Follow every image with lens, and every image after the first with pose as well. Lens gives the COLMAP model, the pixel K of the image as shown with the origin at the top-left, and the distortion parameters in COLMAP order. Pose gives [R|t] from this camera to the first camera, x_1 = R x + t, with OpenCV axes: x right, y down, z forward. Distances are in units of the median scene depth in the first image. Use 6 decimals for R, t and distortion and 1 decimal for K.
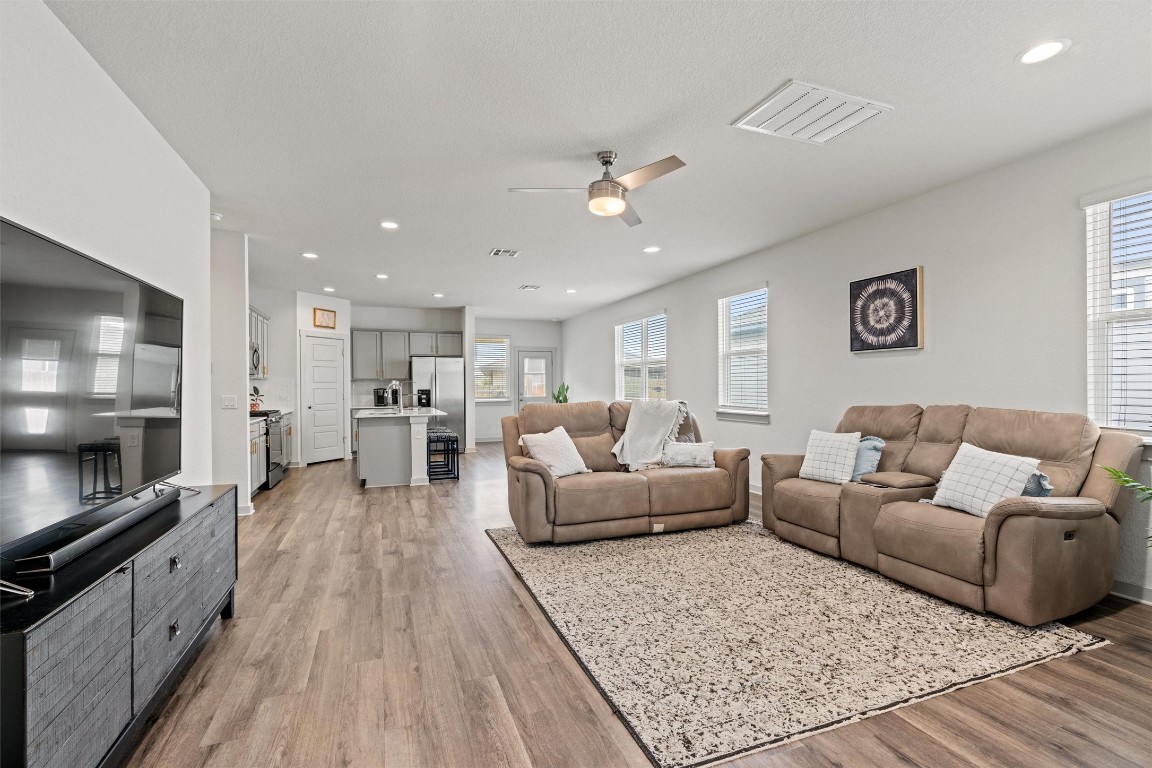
lens RADIAL K [[522.9, 0, 585.0], [0, 522.9, 379.9], [0, 0, 1]] dist [-0.005048, -0.000448]
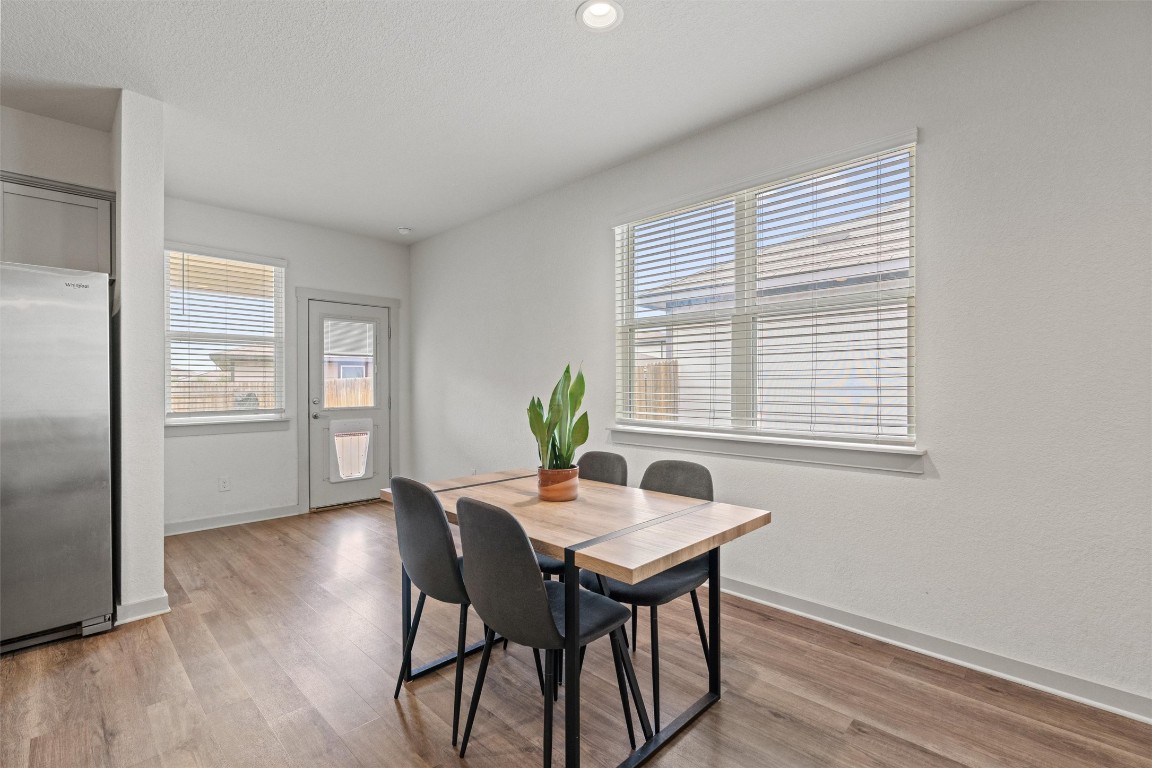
lens RADIAL K [[520.5, 0, 576.0], [0, 520.5, 384.0], [0, 0, 1]] dist [-0.004419, -0.000039]
pose [[0.921611, 0.024084, 0.387367, -0.094685], [-0.021692, 0.999709, -0.010548, 0.013050], [-0.387508, 0.001319, 0.921865, 0.571505]]
